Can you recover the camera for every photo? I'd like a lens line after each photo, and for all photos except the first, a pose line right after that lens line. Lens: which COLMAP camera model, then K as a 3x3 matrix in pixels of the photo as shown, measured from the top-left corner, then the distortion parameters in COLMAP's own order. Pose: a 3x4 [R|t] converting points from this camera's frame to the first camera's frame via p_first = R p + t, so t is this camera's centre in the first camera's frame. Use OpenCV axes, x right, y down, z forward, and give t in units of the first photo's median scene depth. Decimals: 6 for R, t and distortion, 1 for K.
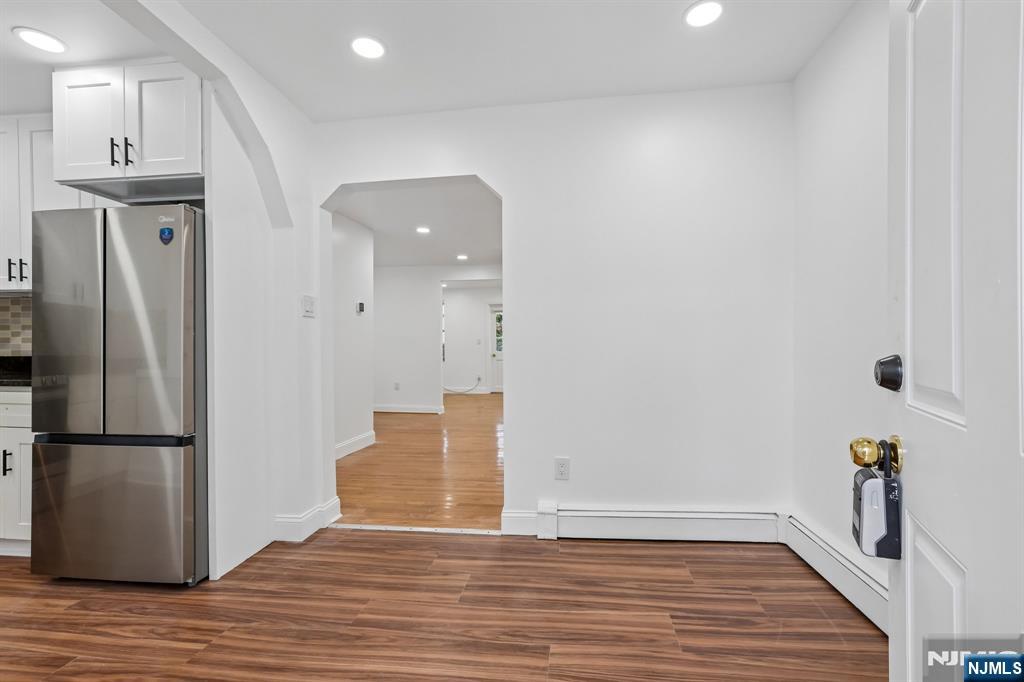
lens RADIAL K [[467.7, 0, 501.5], [0, 467.7, 343.2], [0, 0, 1]] dist [-0.033370, 0.012454]
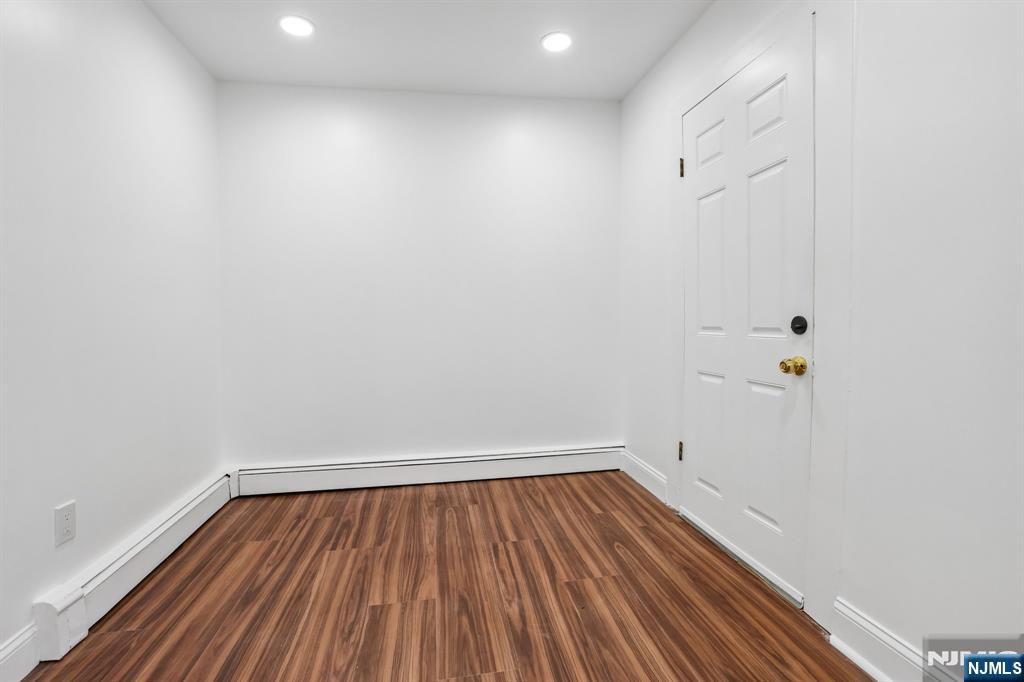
lens RADIAL K [[475.2, 0, 508.6], [0, 475.2, 343.1], [0, 0, 1]] dist [-0.034045, 0.007485]
pose [[-0.301841, -0.027701, 0.952956, -0.794937], [0.019827, 0.999179, 0.035324, 0.035875], [-0.953152, 0.029556, -0.301044, 0.830542]]
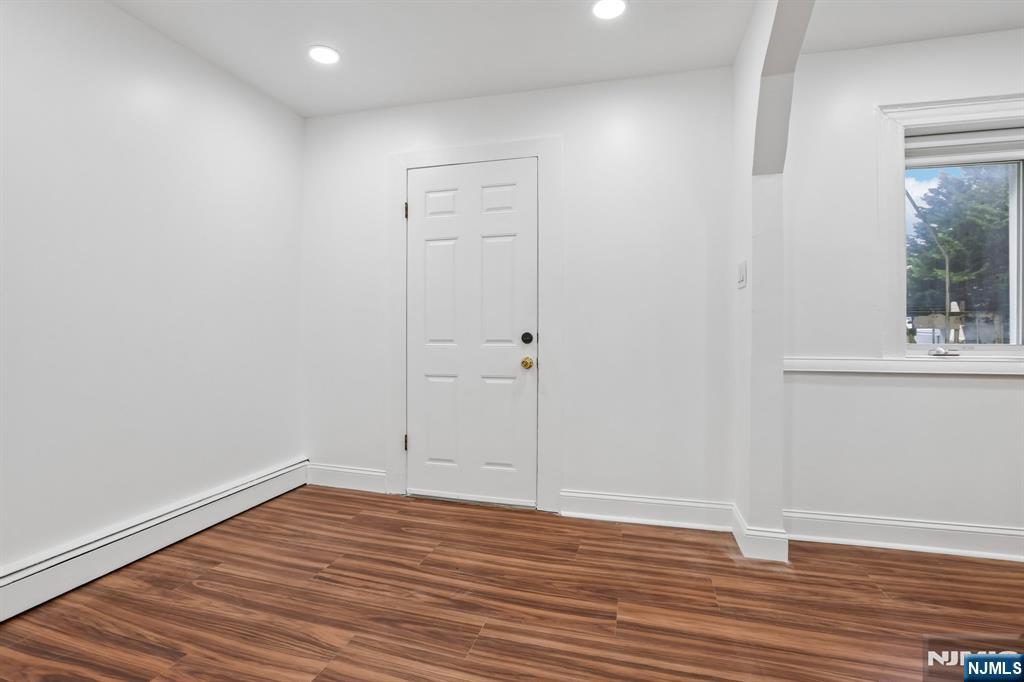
lens RADIAL K [[489.6, 0, 517.5], [0, 489.6, 338.2], [0, 0, 1]] dist [-0.040254, 0.009402]
pose [[-0.994113, 0.005432, 0.108216, -0.303368], [0.007939, 0.999710, 0.022750, 0.011590], [-0.108061, 0.023475, -0.993867, 1.491871]]
